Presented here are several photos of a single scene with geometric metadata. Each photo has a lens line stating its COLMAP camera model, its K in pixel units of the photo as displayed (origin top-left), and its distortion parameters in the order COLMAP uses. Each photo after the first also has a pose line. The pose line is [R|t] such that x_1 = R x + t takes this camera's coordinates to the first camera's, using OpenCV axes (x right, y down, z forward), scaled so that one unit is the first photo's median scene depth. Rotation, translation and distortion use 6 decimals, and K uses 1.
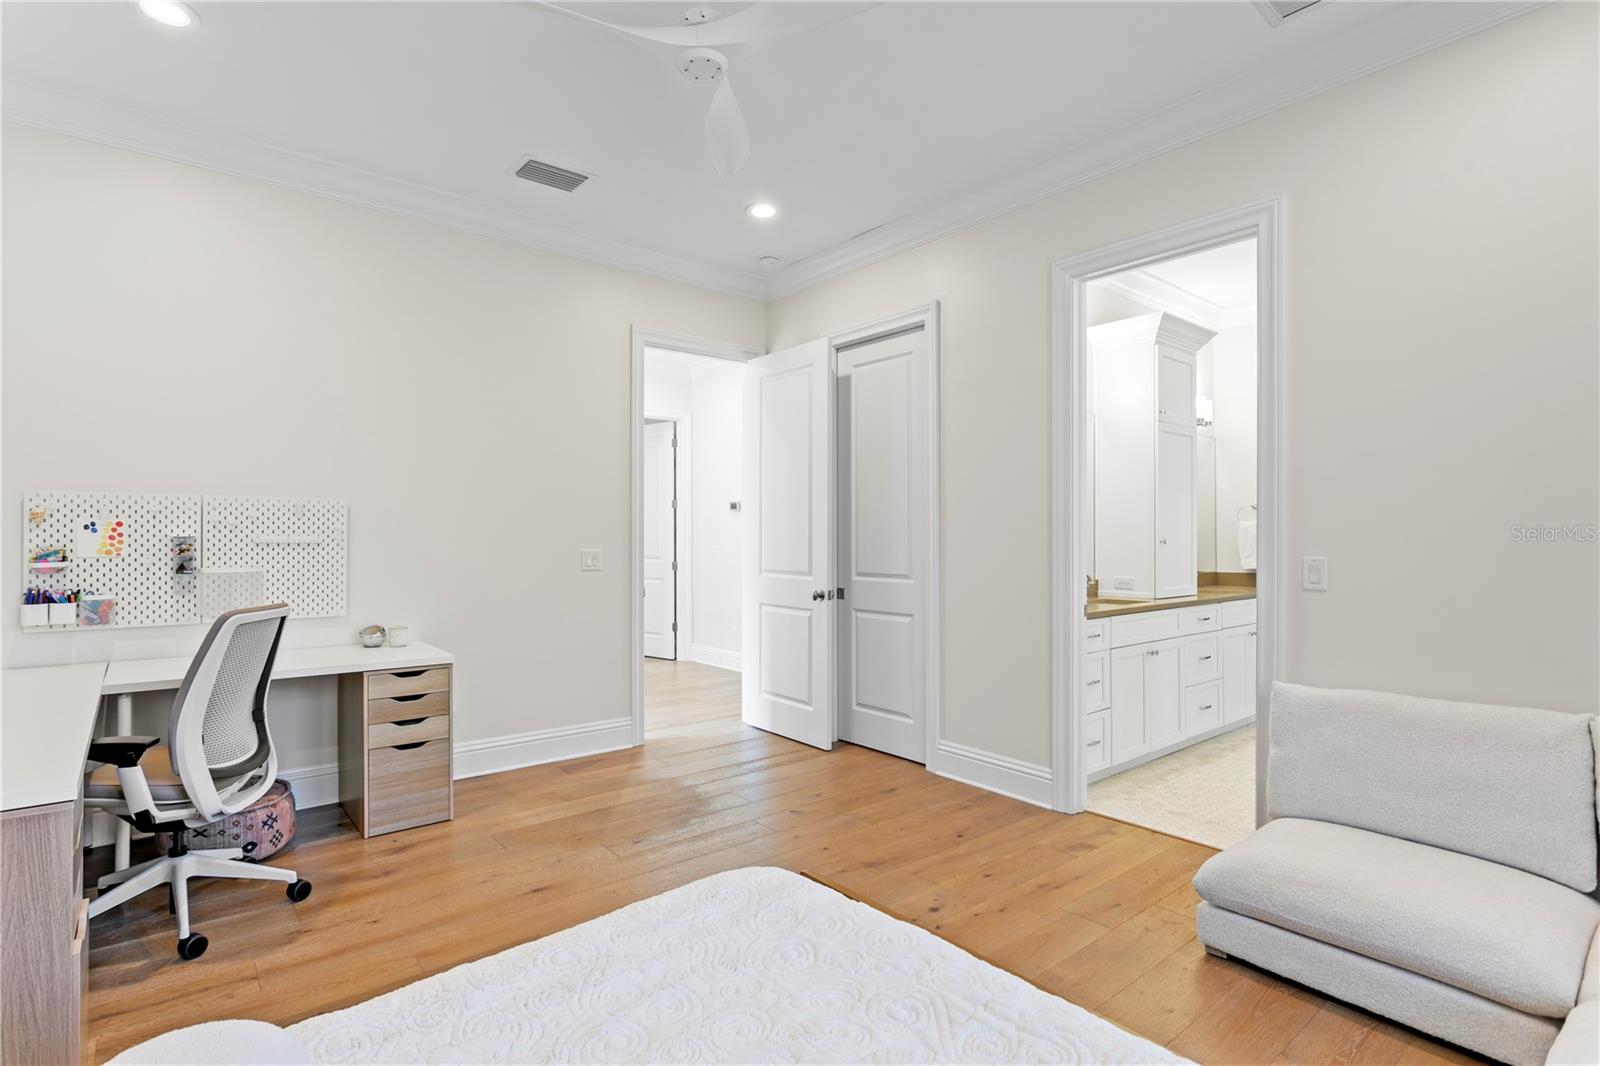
lens RADIAL K [[791.6, 0, 796.3], [0, 791.6, 539.1], [0, 0, 1]] dist [-0.022016, -0.000194]
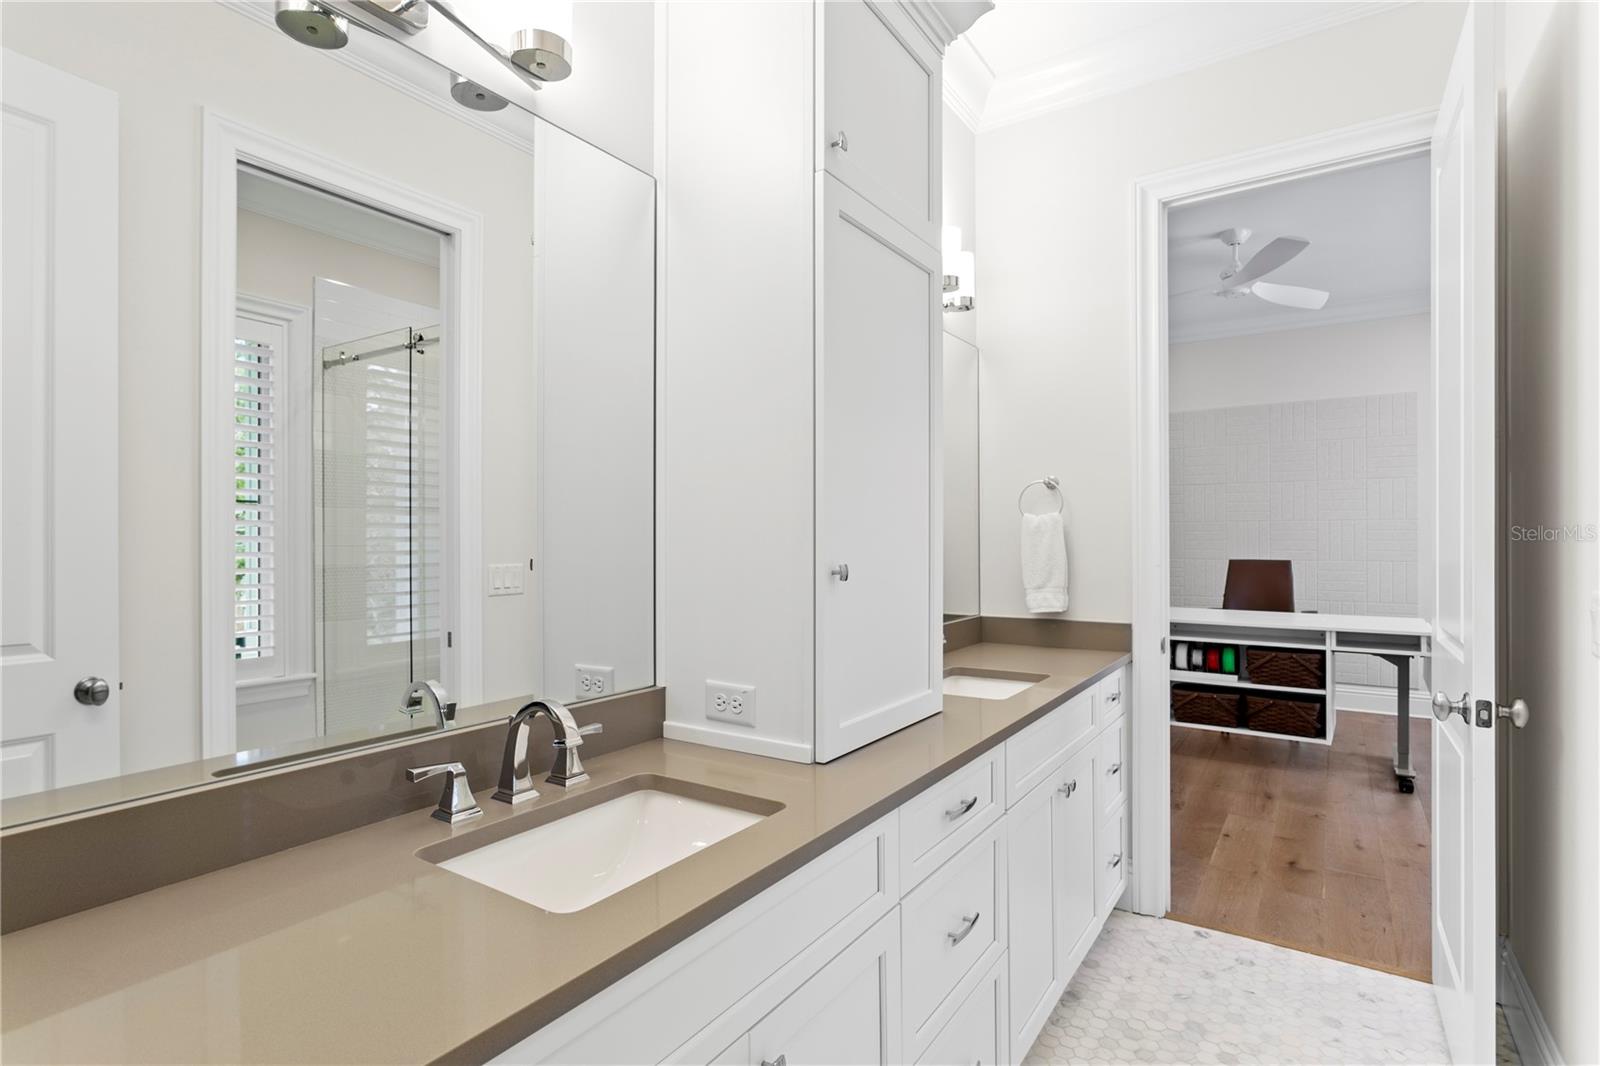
lens RADIAL K [[791.6, 0, 796.3], [0, 791.6, 539.1], [0, 0, 1]] dist [-0.022016, -0.000194]
pose [[0.960229, -0.000741, 0.279213, 0.293451], [0.000474, 0.999999, 0.001023, -0.008167], [-0.279214, -0.000850, 0.960229, 0.573054]]
